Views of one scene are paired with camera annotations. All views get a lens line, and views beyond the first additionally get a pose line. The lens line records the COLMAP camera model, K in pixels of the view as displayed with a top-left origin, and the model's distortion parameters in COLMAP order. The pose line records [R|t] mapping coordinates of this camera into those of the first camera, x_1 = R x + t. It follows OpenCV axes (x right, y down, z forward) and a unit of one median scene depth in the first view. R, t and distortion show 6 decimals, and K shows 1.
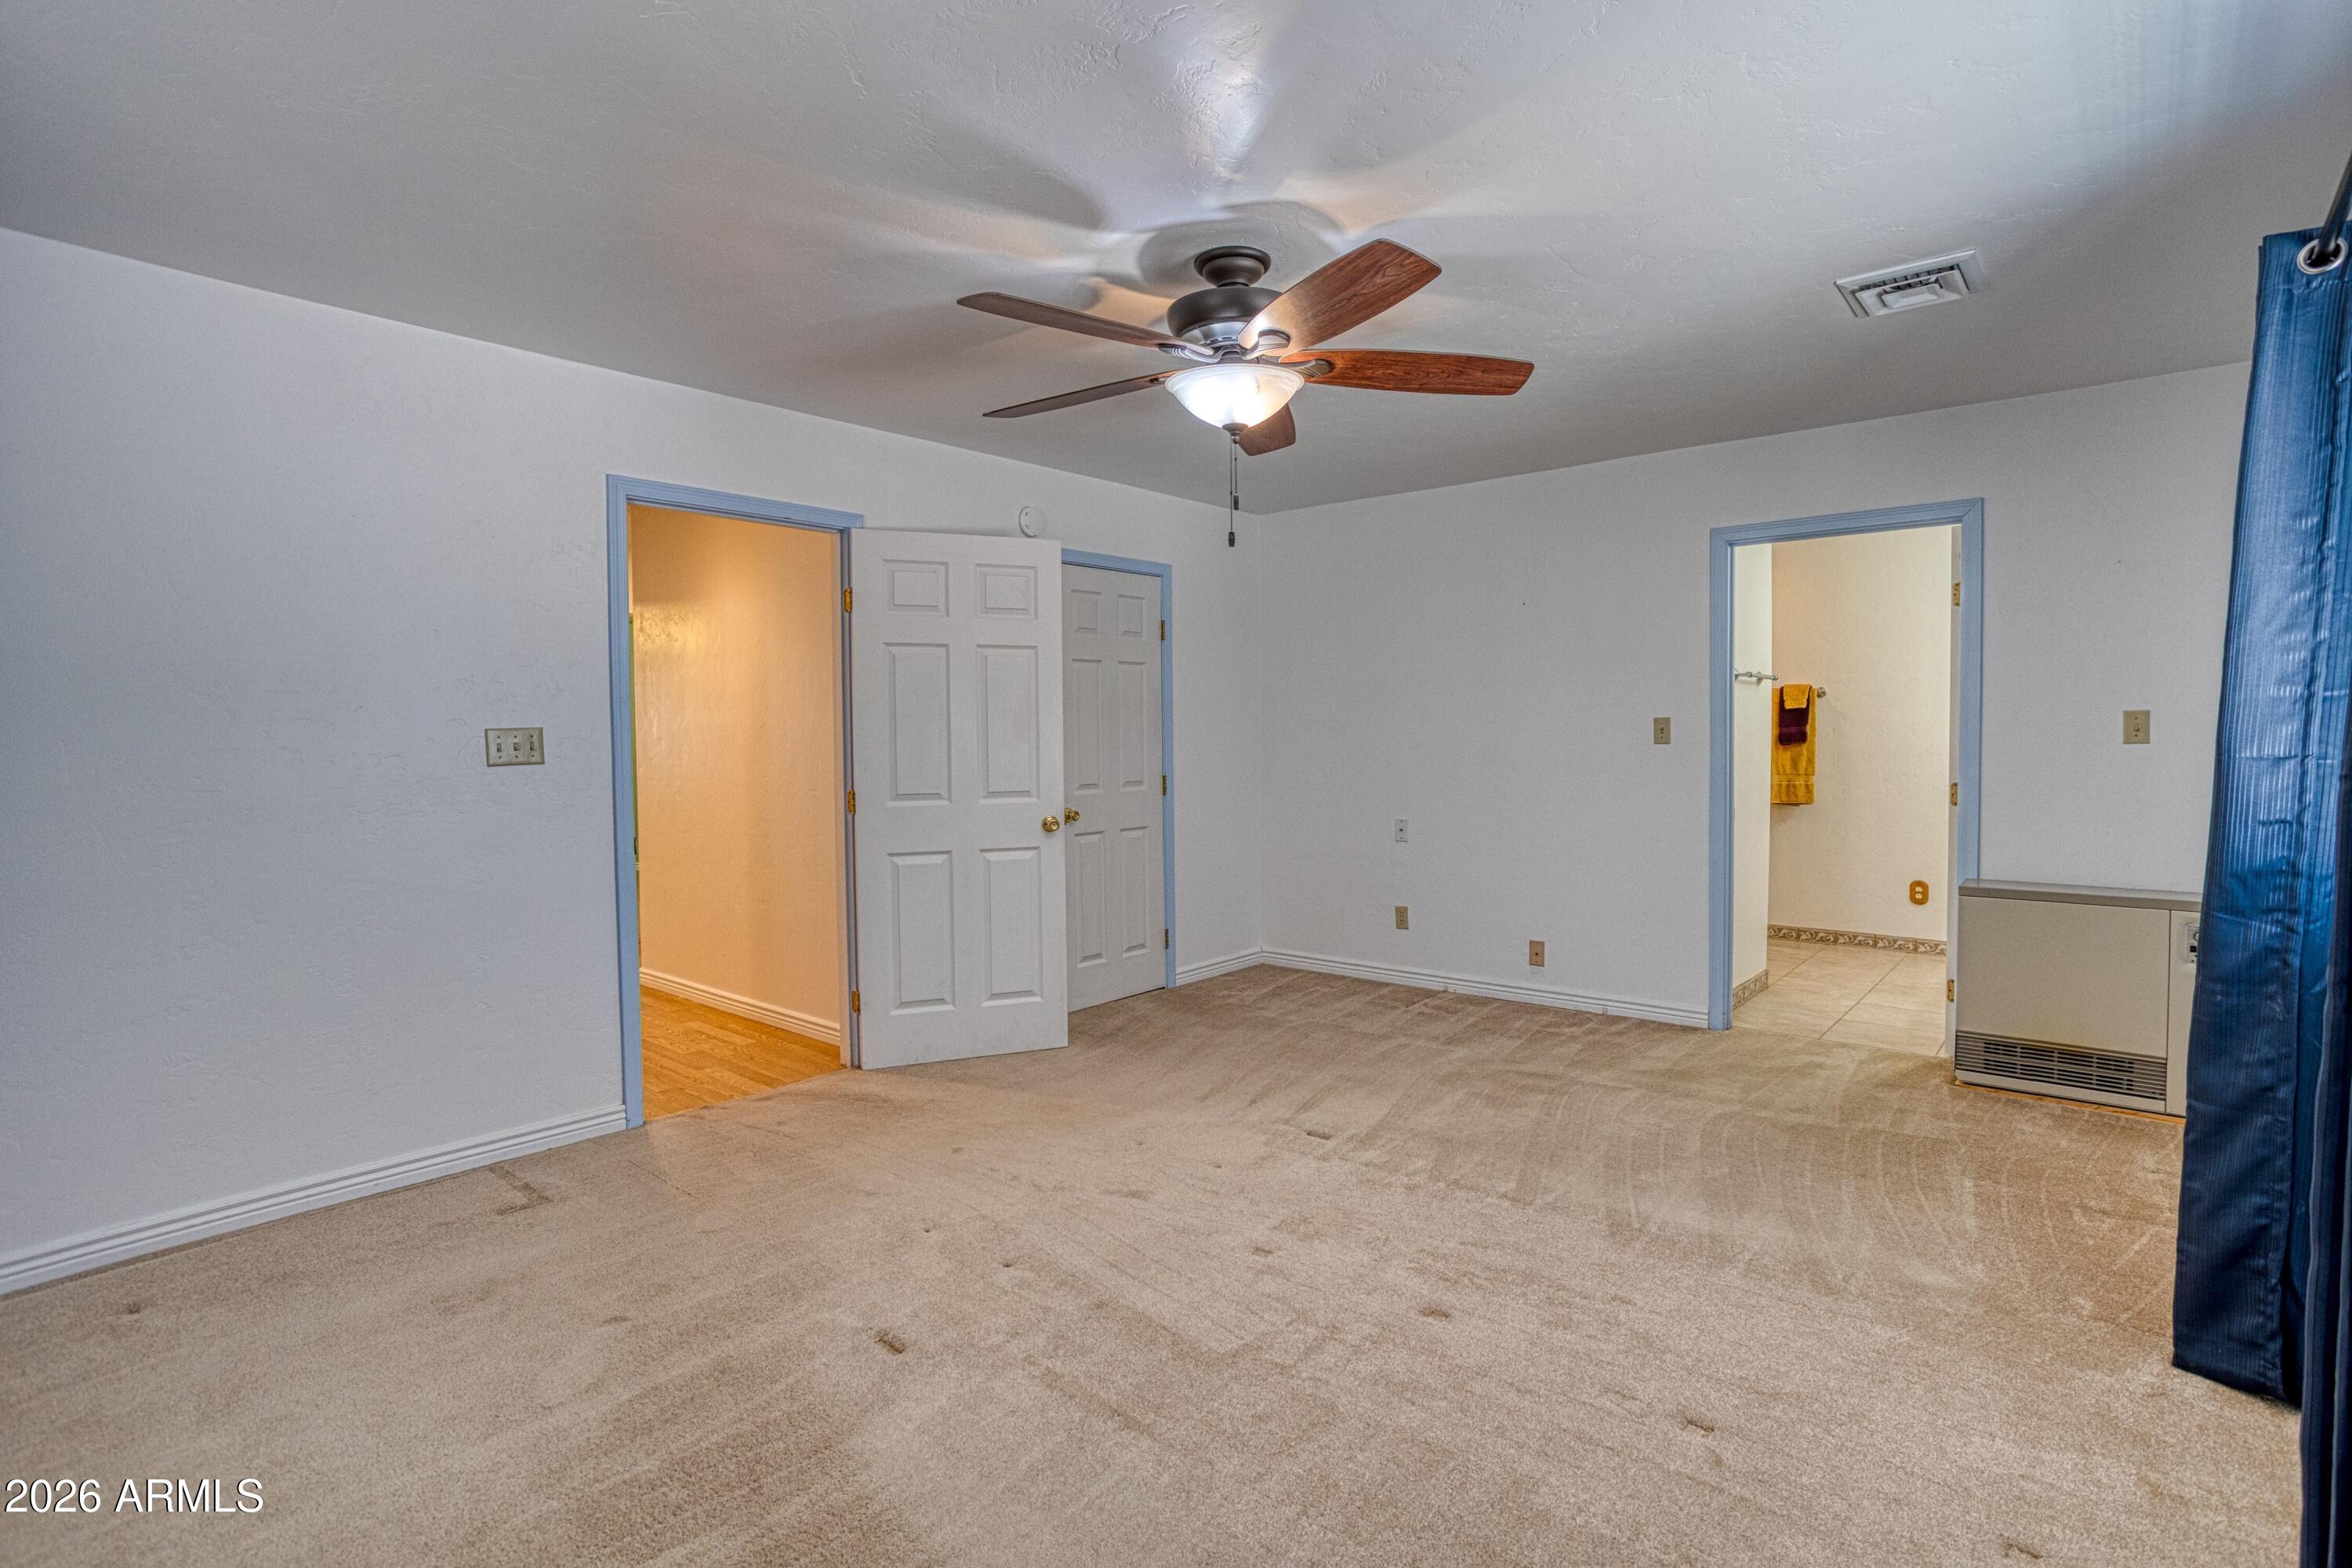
lens RADIAL K [[1154.0, 0, 1192.5], [0, 1154.0, 779.3], [0, 0, 1]] dist [-0.072140, 0.030410]
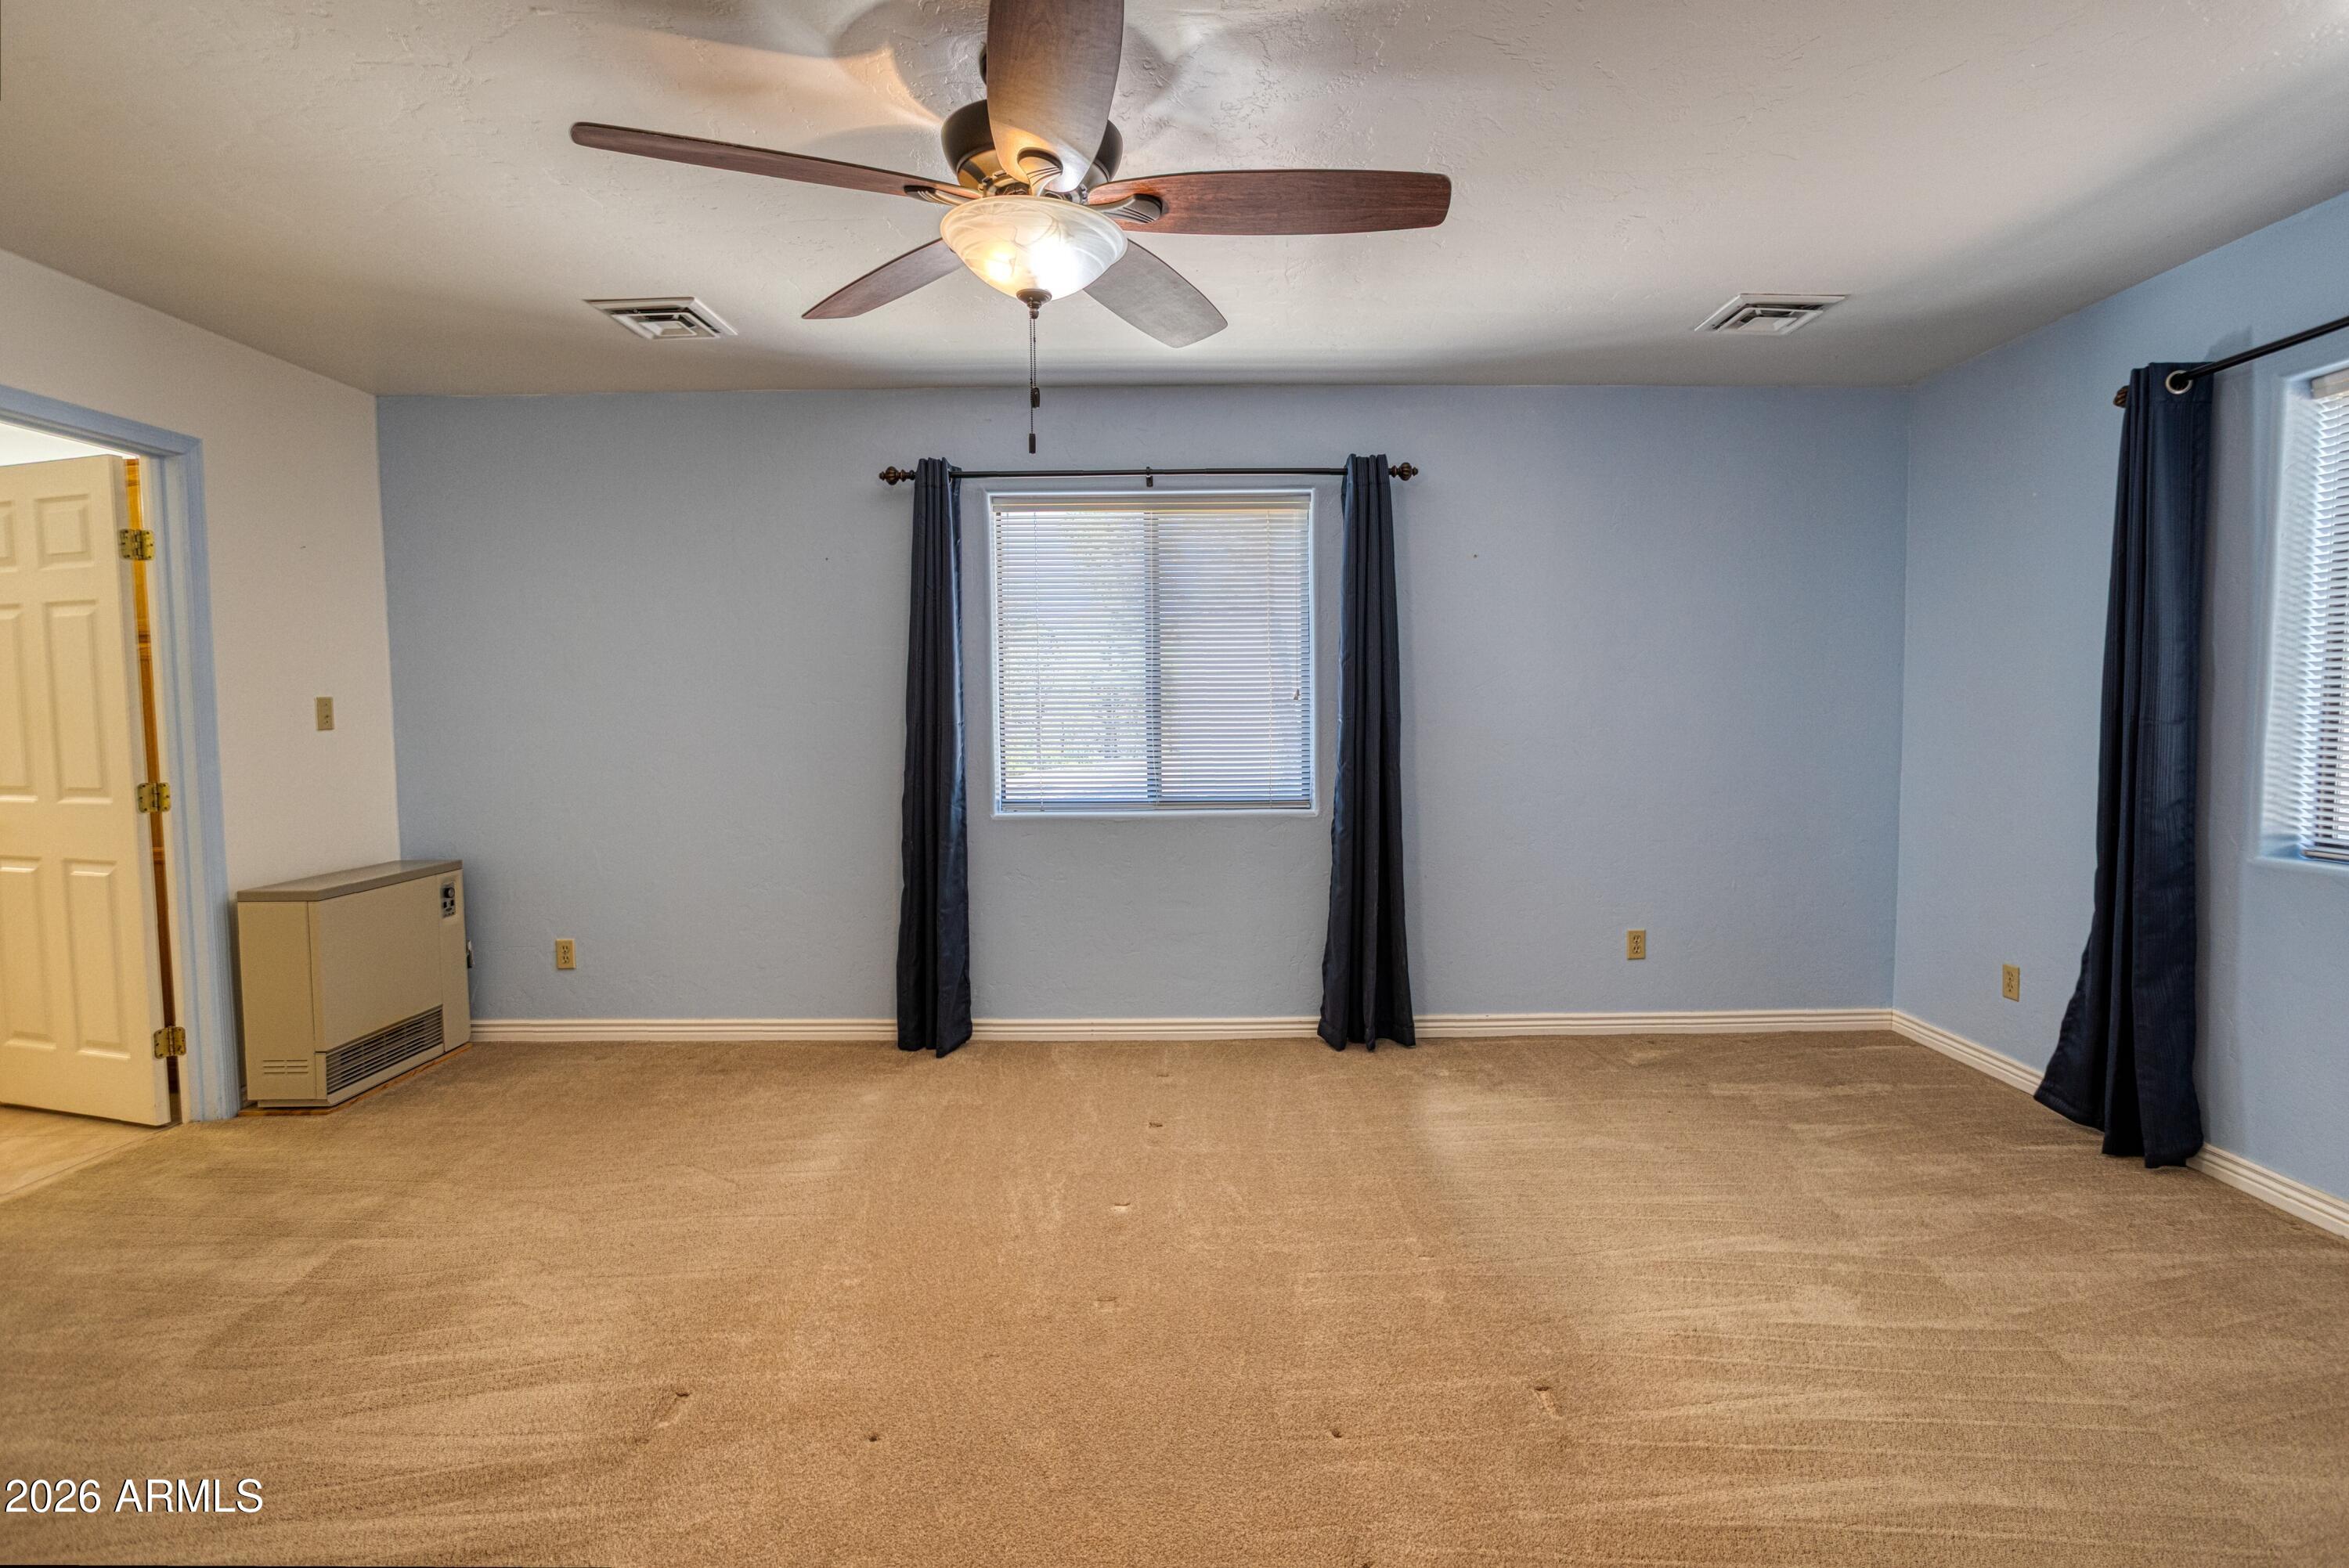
lens RADIAL K [[1152.4, 0, 1191.0], [0, 1152.4, 779.3], [0, 0, 1]] dist [-0.072140, 0.030410]
pose [[-0.658609, -0.034582, 0.751690, -0.435443], [0.041060, 0.995804, 0.081788, -0.036909], [-0.751364, 0.084731, -0.654426, 1.057777]]
